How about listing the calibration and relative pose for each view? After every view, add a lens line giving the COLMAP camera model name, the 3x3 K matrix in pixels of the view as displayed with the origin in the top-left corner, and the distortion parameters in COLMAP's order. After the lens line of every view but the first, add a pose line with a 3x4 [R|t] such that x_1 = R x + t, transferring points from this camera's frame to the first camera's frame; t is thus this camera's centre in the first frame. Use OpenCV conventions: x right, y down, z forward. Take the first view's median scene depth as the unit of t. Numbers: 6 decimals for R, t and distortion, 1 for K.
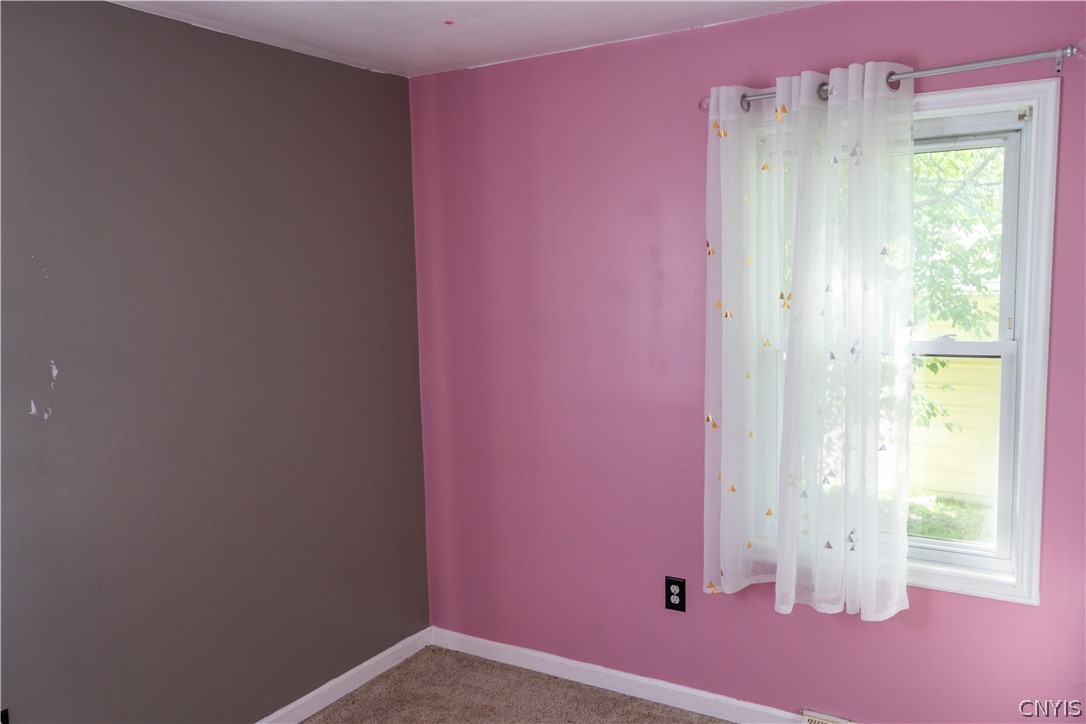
lens RADIAL K [[872.1, 0, 539.0], [0, 872.1, 360.4], [0, 0, 1]] dist [-0.005929, 0.006279]
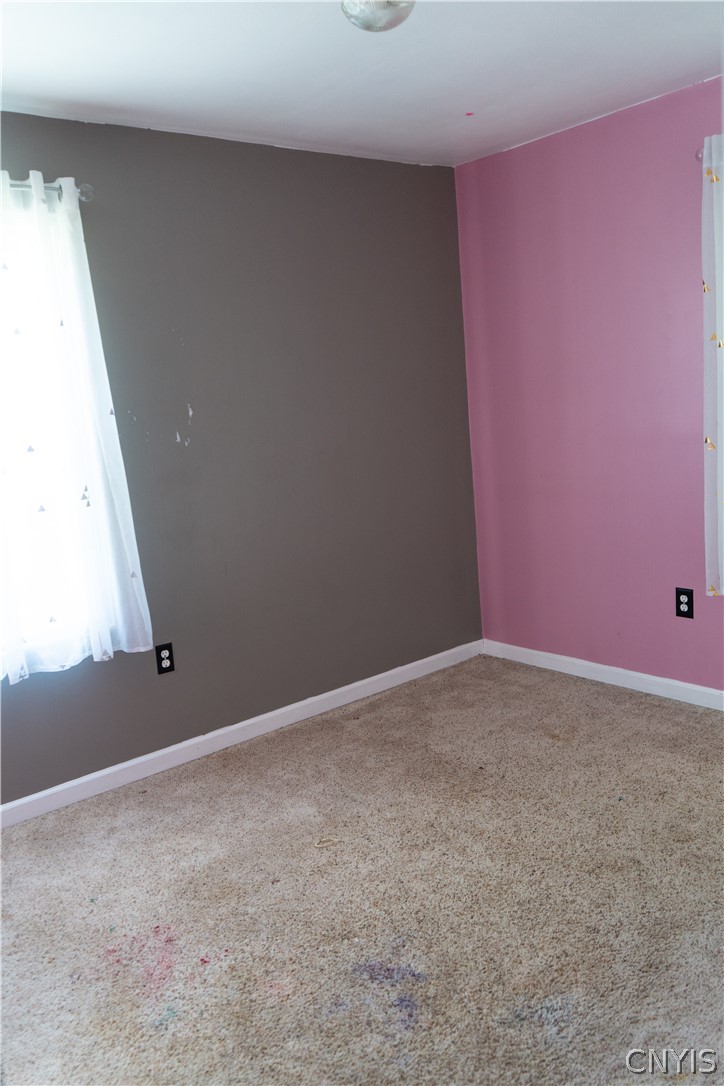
lens RADIAL K [[872.1, 0, 363.6], [0, 872.1, 540.7], [0, 0, 1]] dist [-0.005929, 0.006279]
pose [[0.945668, 0.002972, -0.325122, 0.129651], [0.024196, 0.996542, 0.079489, 0.086572], [0.324234, -0.083037, 0.942325, -0.198276]]
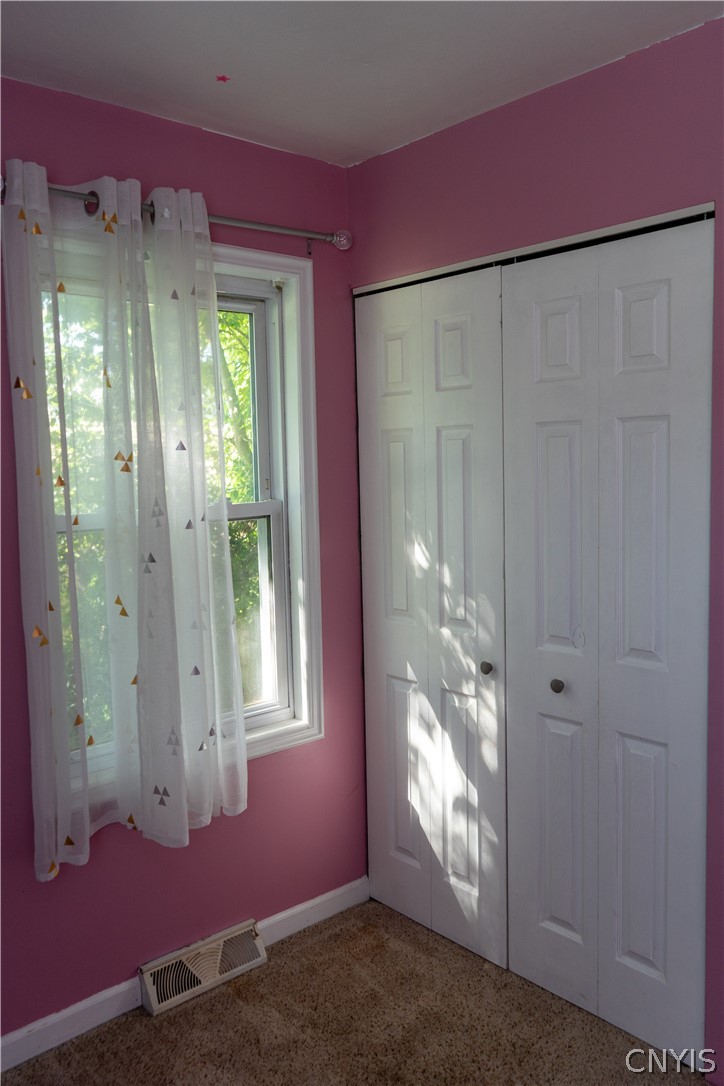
lens RADIAL K [[872.1, 0, 362.1], [0, 872.1, 547.1], [0, 0, 1]] dist [-0.005929, 0.006279]
pose [[0.285983, -0.069280, 0.955727, -0.371256], [0.131149, 0.990827, 0.032580, 0.011520], [-0.949218, 0.116025, 0.292445, 0.496789]]
